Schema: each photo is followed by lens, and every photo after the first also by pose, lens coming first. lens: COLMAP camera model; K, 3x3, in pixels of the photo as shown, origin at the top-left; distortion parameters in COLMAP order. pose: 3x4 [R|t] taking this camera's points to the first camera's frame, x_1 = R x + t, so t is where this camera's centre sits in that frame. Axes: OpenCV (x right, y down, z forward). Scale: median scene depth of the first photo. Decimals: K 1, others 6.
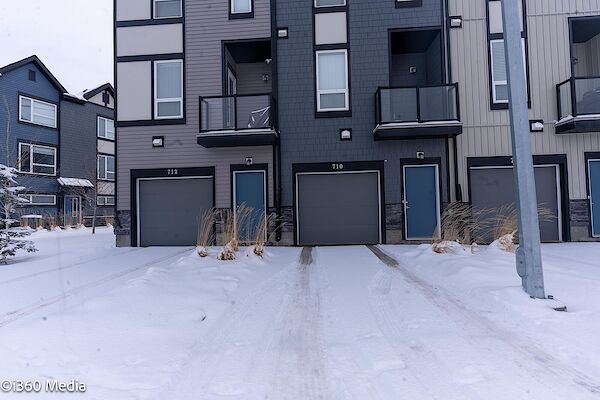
lens RADIAL K [[242.0, 0, 300.0], [0, 242.0, 201.0], [0, 0, 1]] dist [-0.000695, -0.000056]
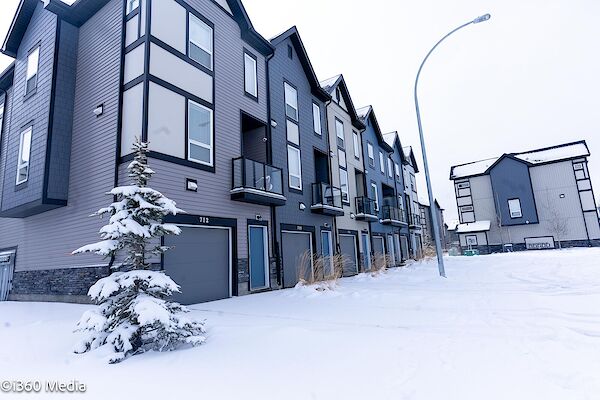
lens RADIAL K [[320.3, 0, 300.0], [0, 320.3, 200.0], [0, 0, 1]] dist [-0.001567, -0.000110]
pose [[0.487252, 0.147952, 0.860637, -1.411251], [0.022727, 0.983061, -0.181864, 0.035978], [-0.872965, 0.108173, 0.475636, 0.084366]]
